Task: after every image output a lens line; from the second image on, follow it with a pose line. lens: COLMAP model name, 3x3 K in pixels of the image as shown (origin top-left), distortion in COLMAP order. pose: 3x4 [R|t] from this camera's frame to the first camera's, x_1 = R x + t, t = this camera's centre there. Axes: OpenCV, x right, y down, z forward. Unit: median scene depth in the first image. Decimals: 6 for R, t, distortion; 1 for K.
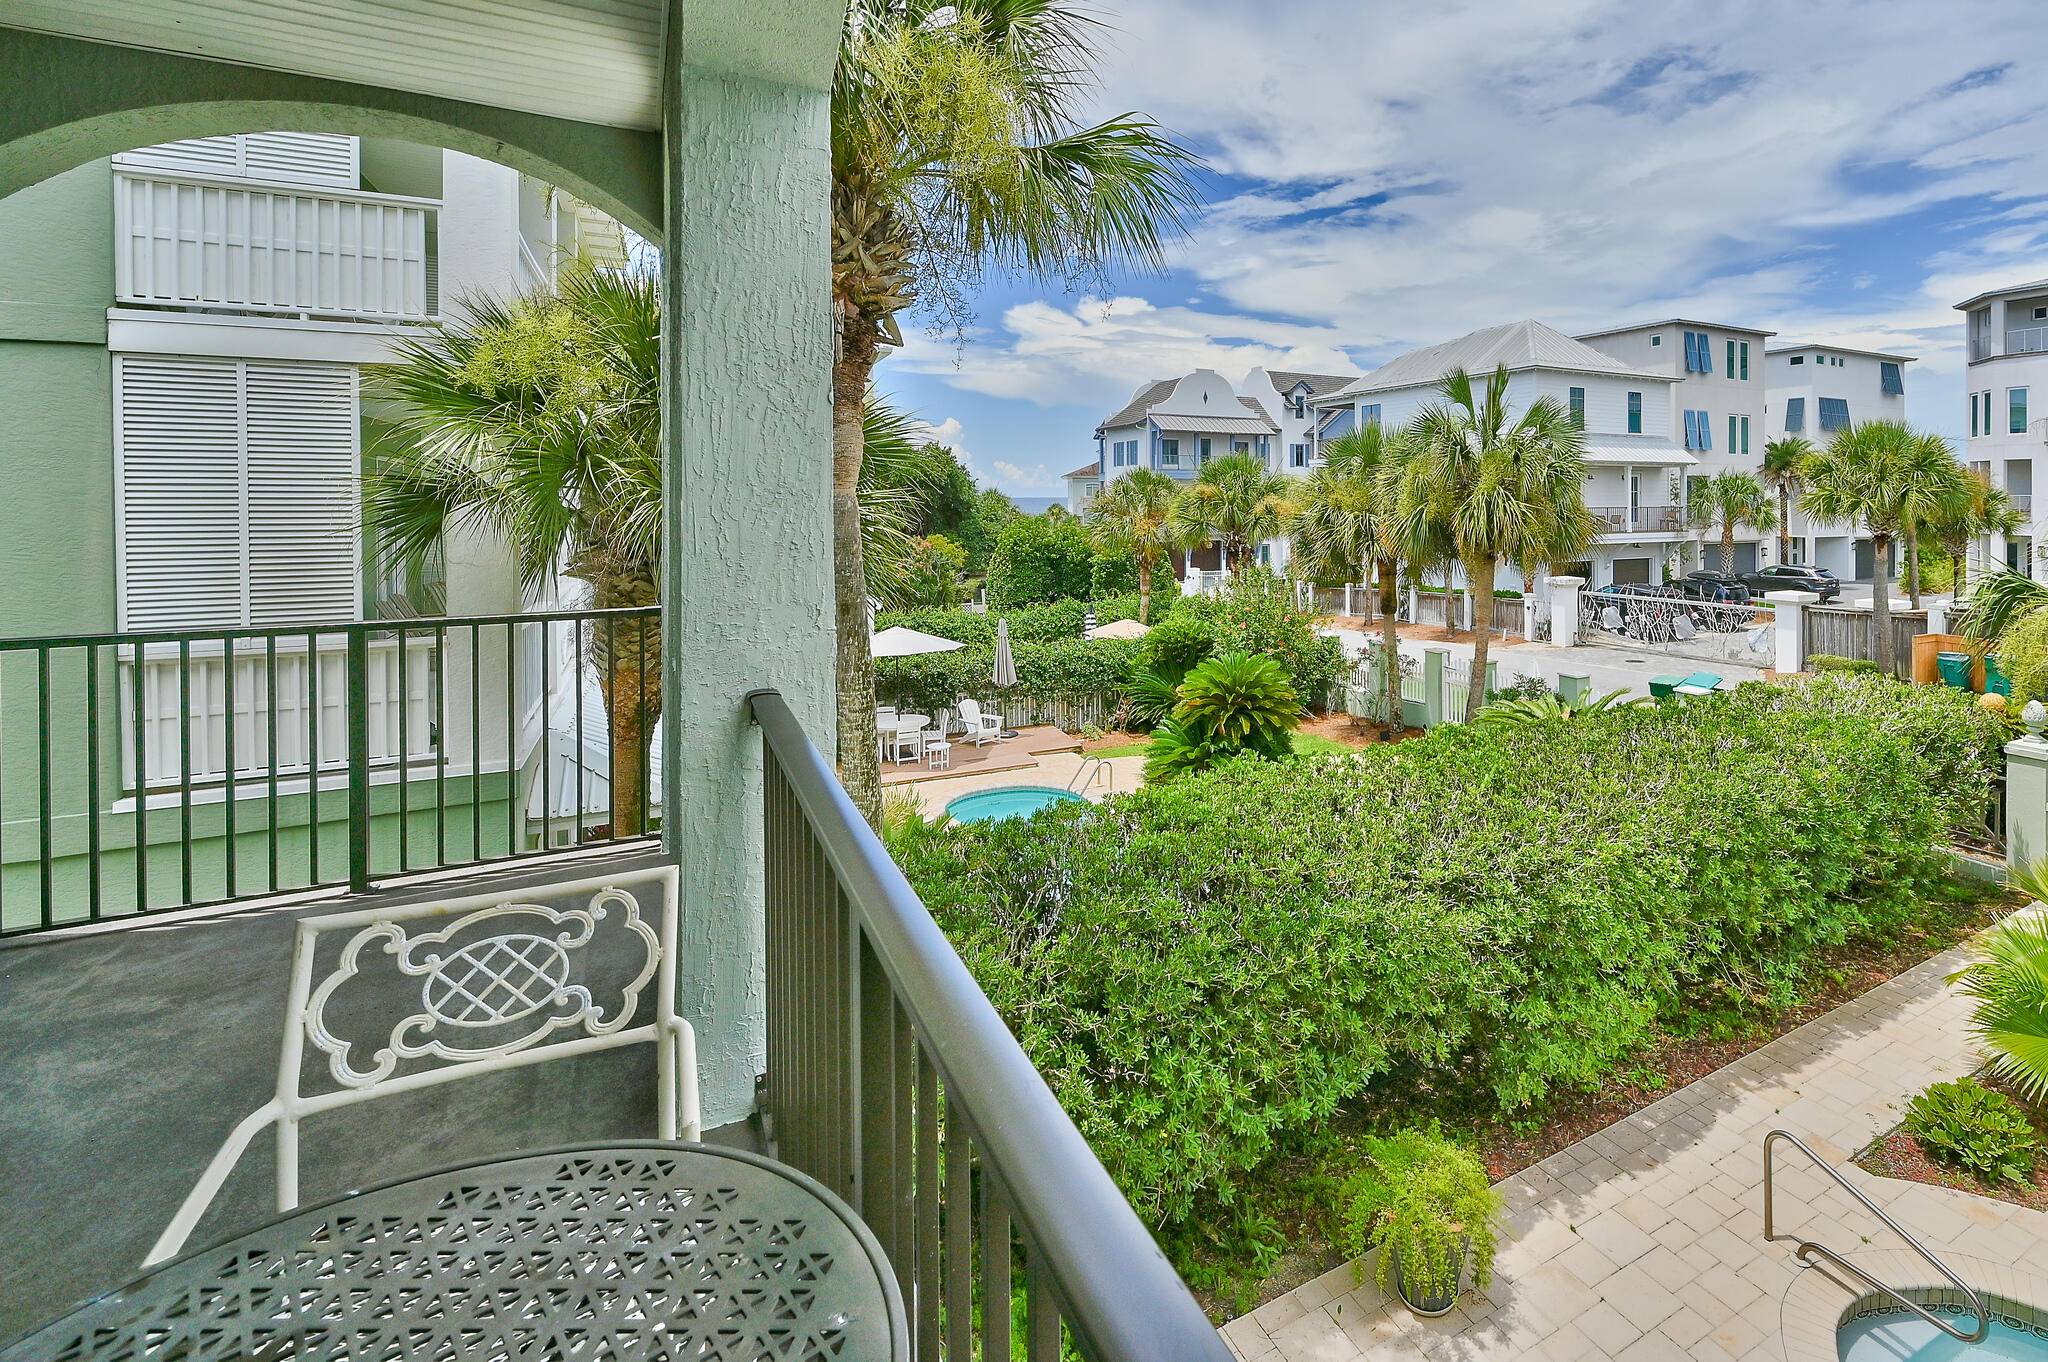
lens RADIAL K [[994.2, 0, 1242.2], [0, 994.2, 495.3], [0, 0, 1]] dist [-0.000963, 0.000442]
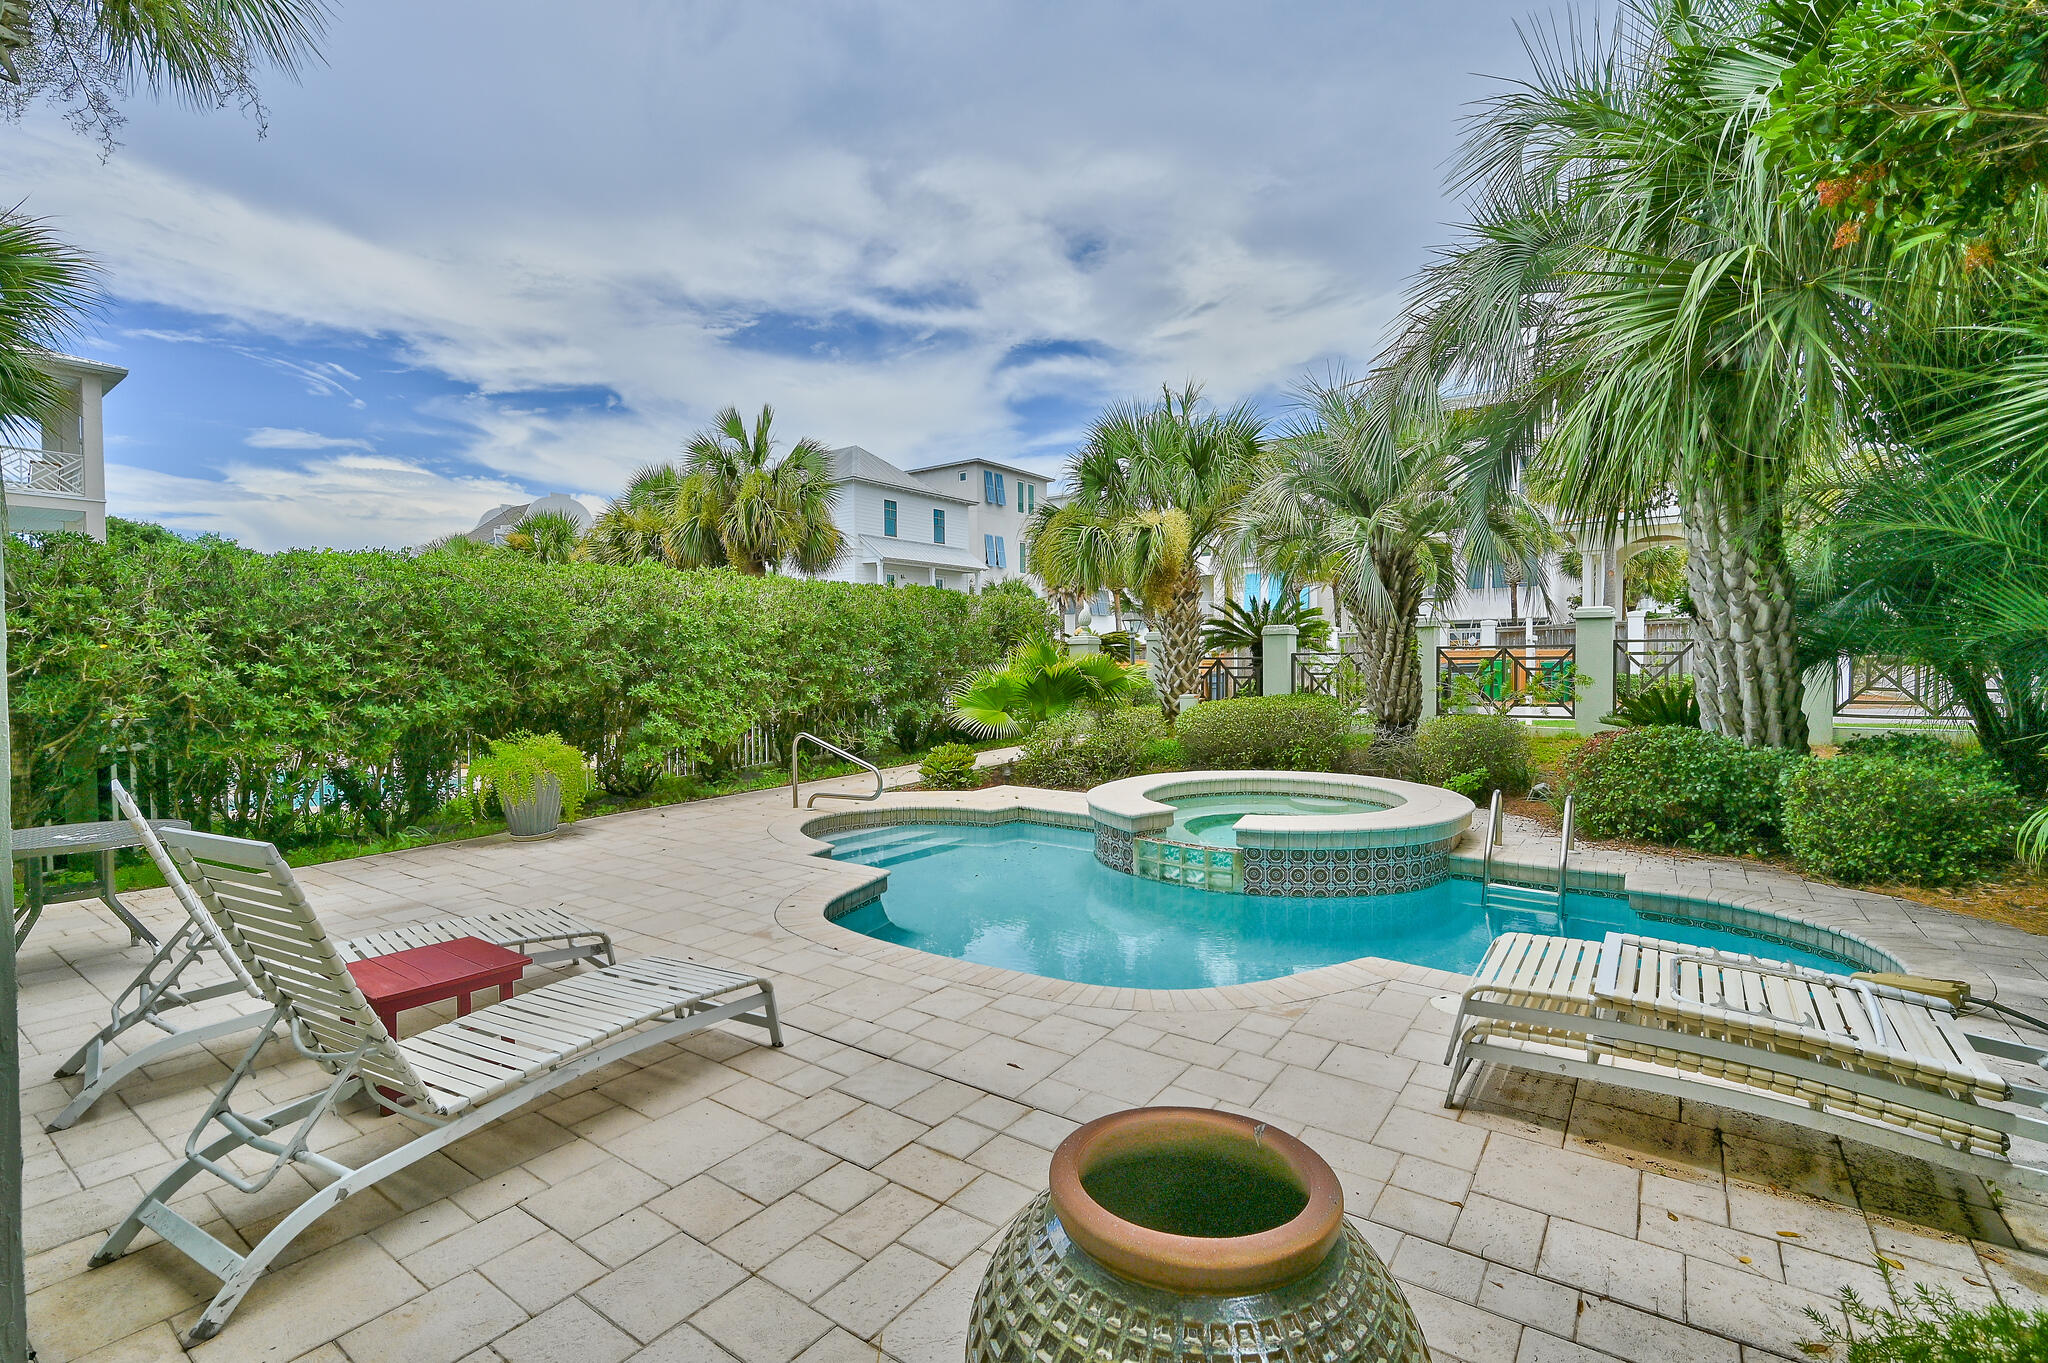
lens RADIAL K [[920.6, 0, 1024.0], [0, 920.6, 681.5], [0, 0, 1]] dist [-0.000316, -0.000072]
pose [[0.920343, -0.016263, 0.390773, 0.042877], [0.010212, 0.999794, 0.017556, 0.075641], [-0.390978, -0.012167, 0.920320, -0.063933]]
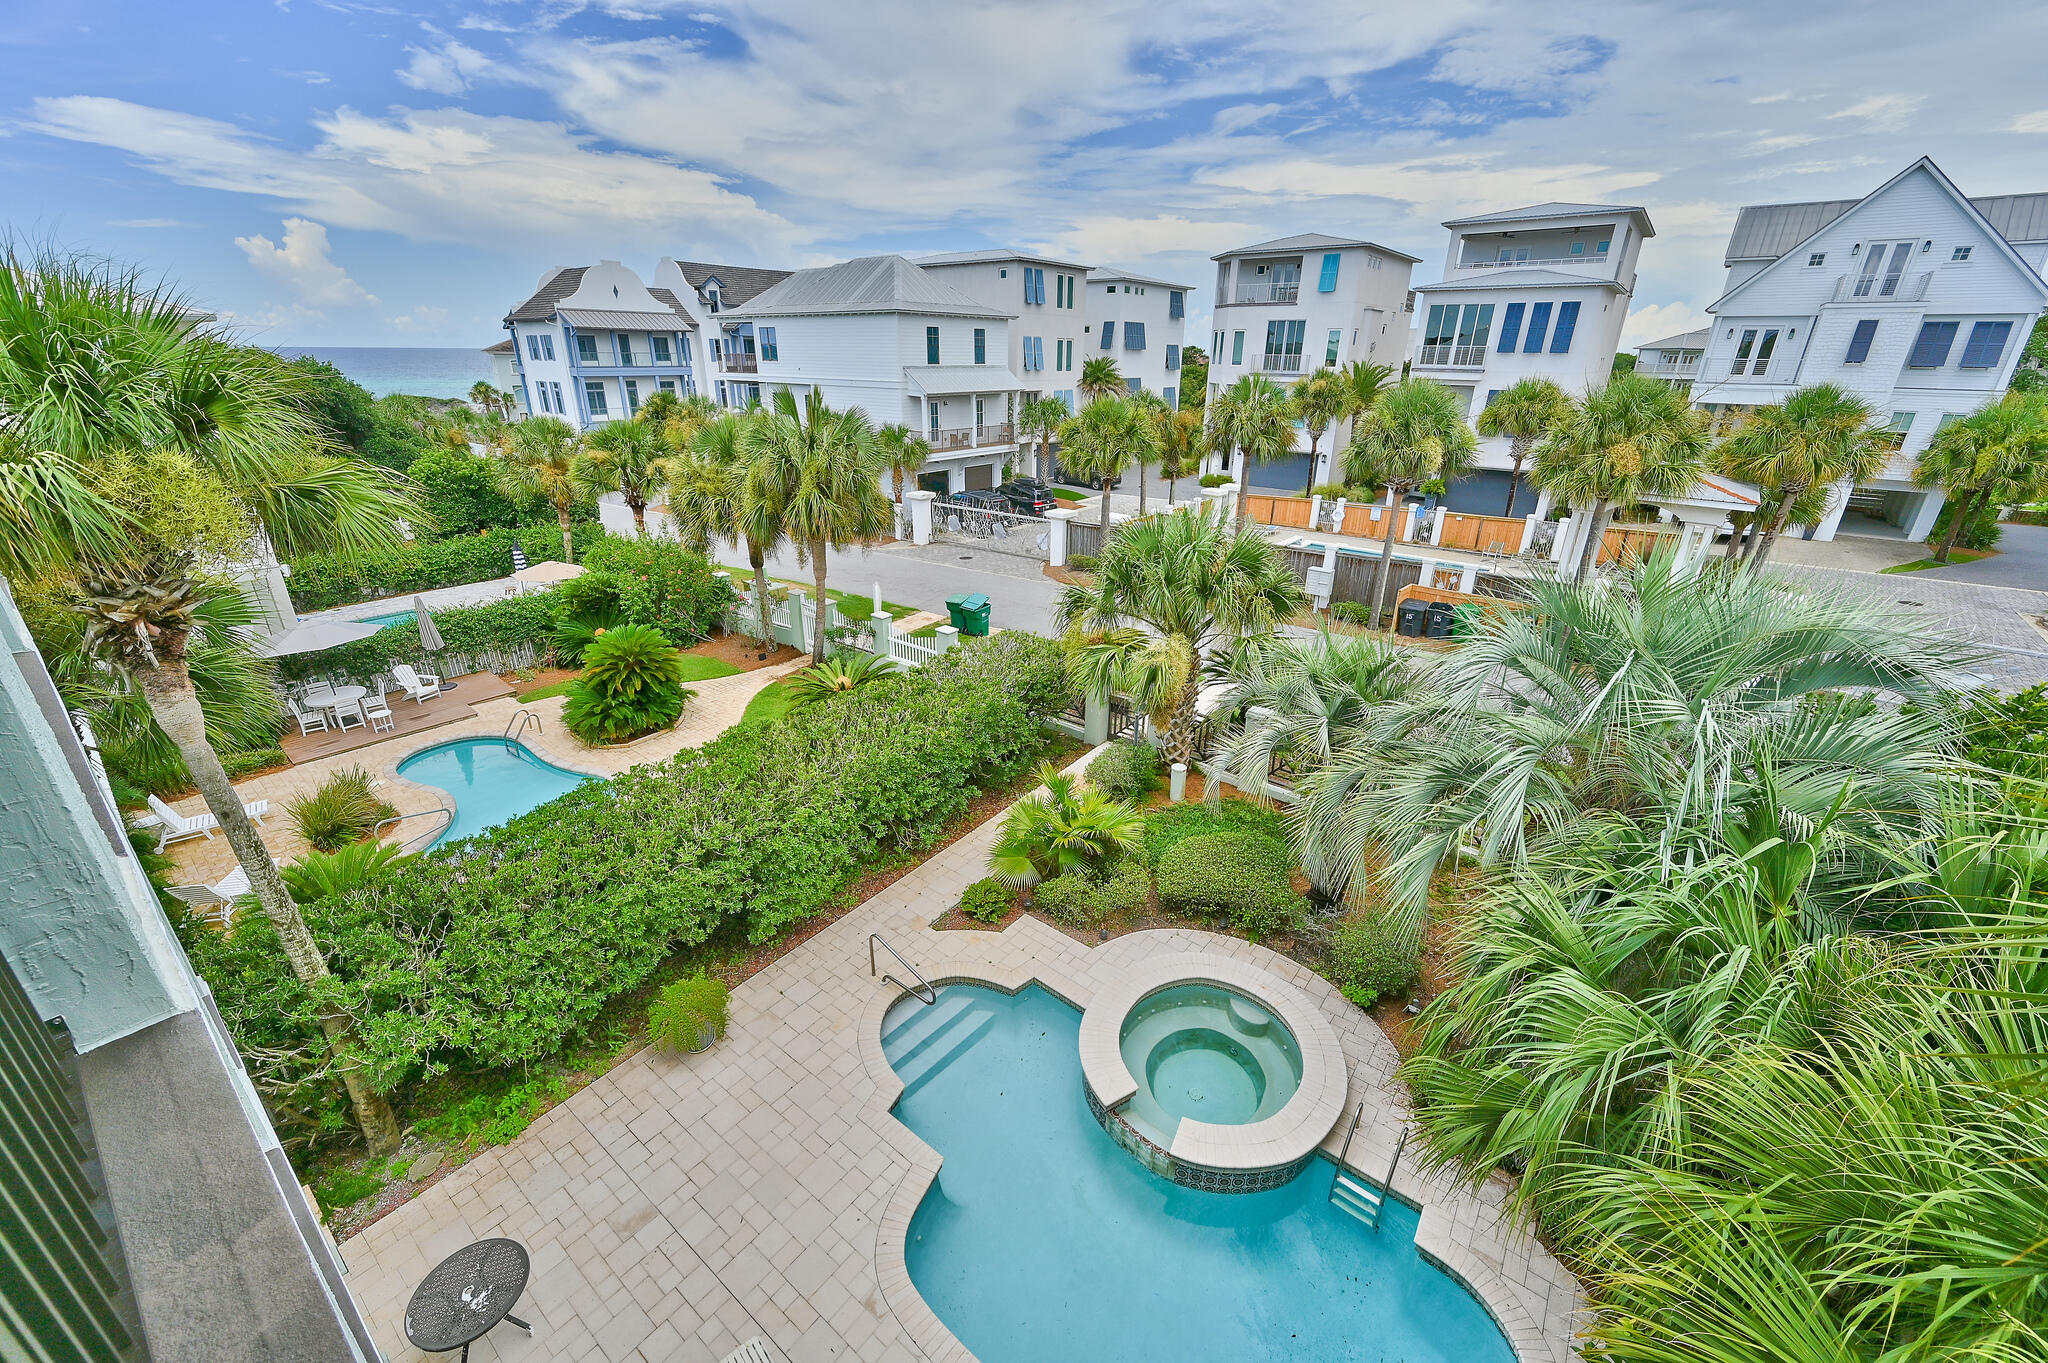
lens RADIAL K [[819.1, 0, 1024.0], [0, 819.1, 681.5], [0, 0, 1]] dist [-0.003035, 0.000787]
pose [[0.936361, -0.125594, 0.327802, 0.047517], [-0.008561, 0.925359, 0.378996, -0.073010], [-0.350935, -0.357683, 0.865395, -0.059425]]
